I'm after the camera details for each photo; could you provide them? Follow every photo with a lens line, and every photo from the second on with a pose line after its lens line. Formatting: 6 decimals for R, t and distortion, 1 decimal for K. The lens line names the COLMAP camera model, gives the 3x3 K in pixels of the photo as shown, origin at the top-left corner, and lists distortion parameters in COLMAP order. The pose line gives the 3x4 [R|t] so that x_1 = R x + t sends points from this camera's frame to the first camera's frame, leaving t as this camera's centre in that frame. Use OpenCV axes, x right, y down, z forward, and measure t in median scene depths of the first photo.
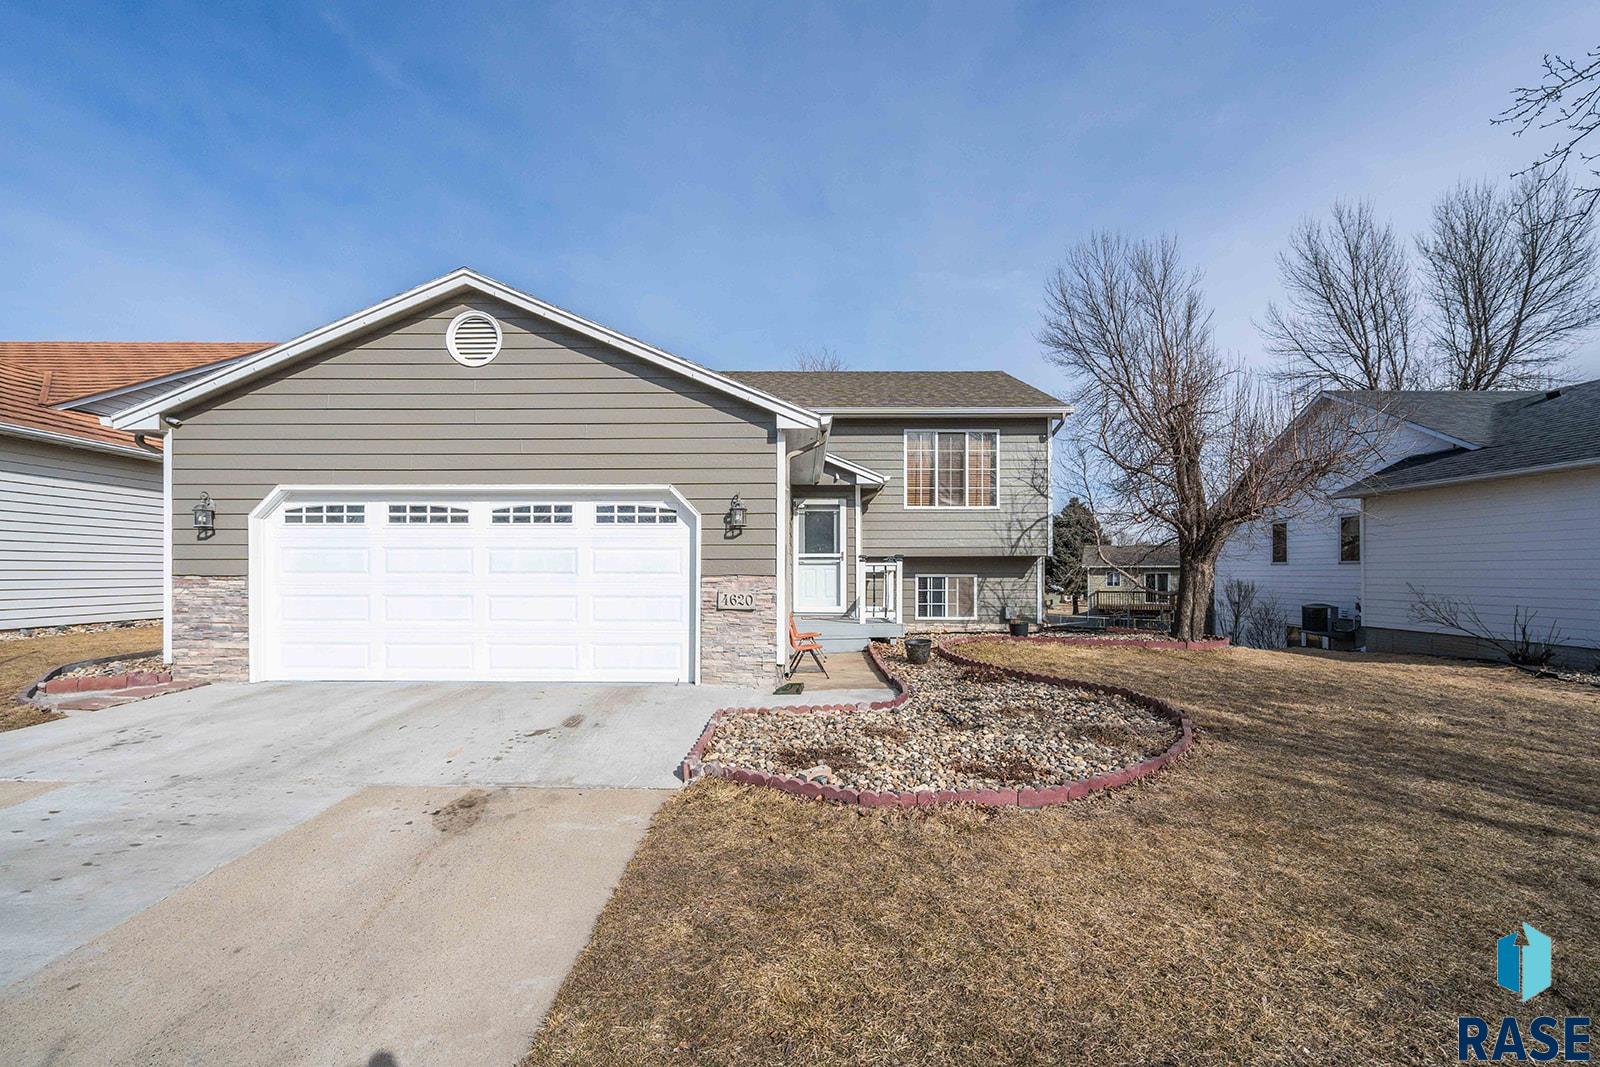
lens RADIAL K [[722.5, 0, 800.0], [0, 722.5, 533.5], [0, 0, 1]] dist [0.001064, 0.000461]
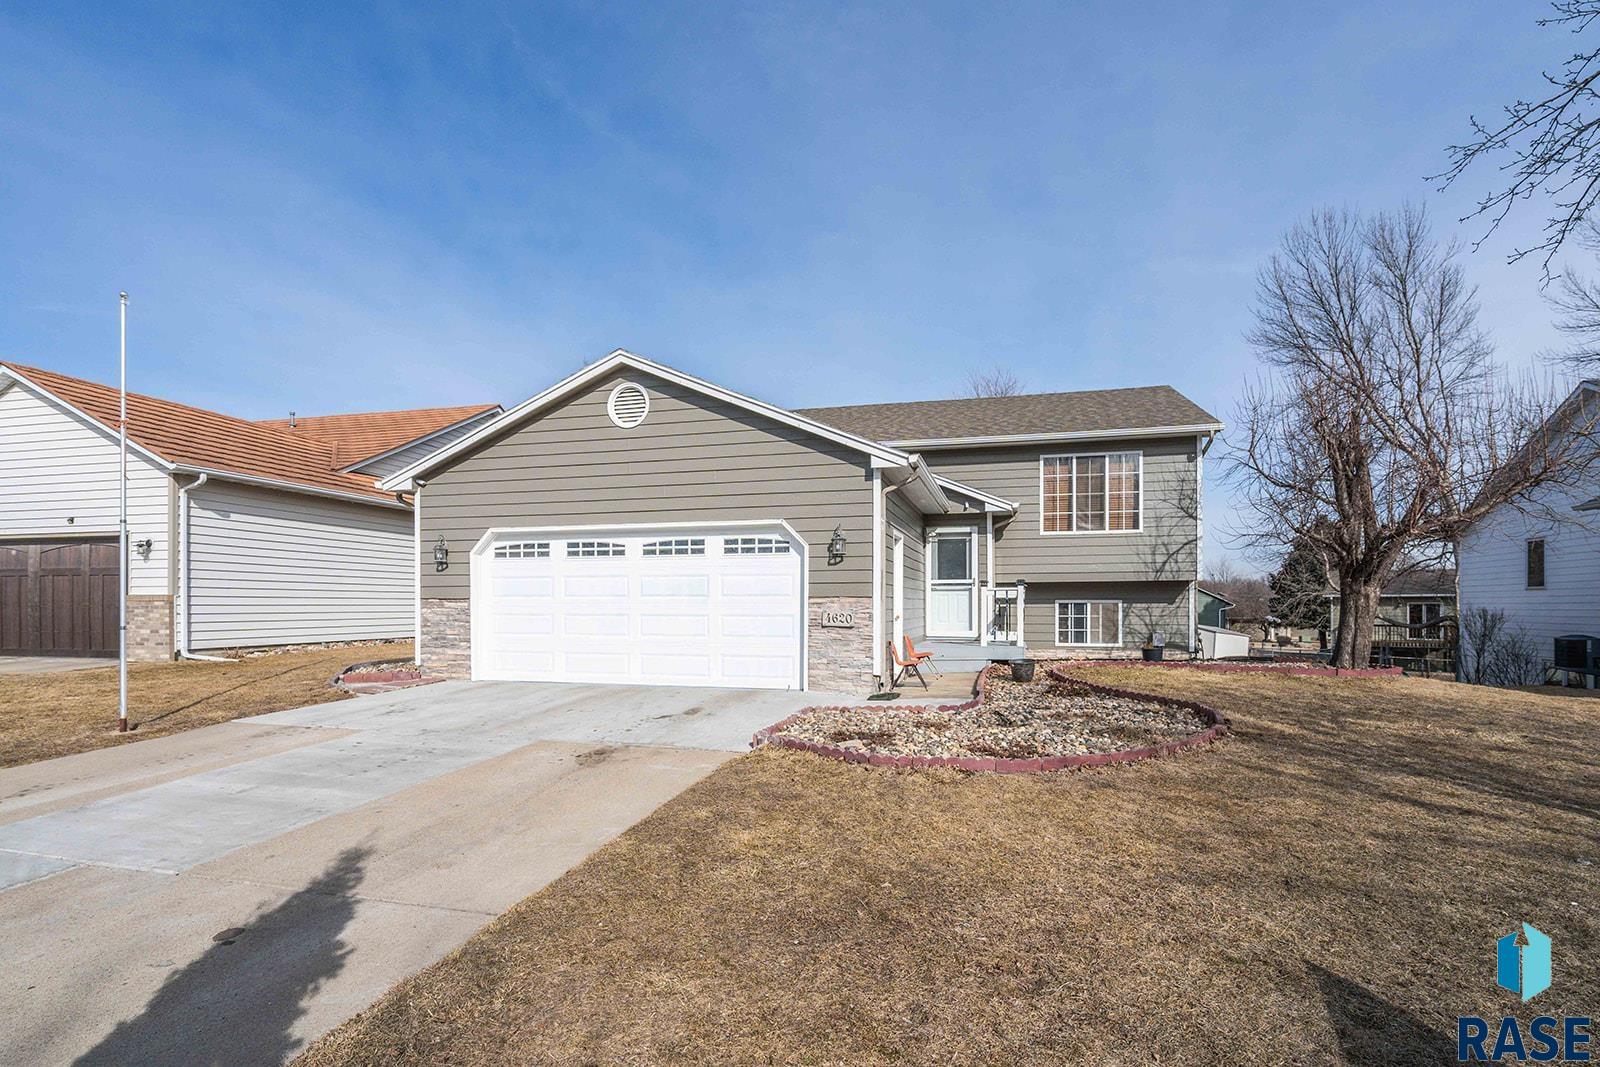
lens RADIAL K [[738.3, 0, 799.7], [0, 738.3, 549.2], [0, 0, 1]] dist [0.001205, 0.000446]
pose [[0.971596, -0.019153, -0.235870, 0.126642], [0.014635, 0.999675, -0.020889, 0.005550], [0.236194, 0.016844, 0.971560, -0.150682]]
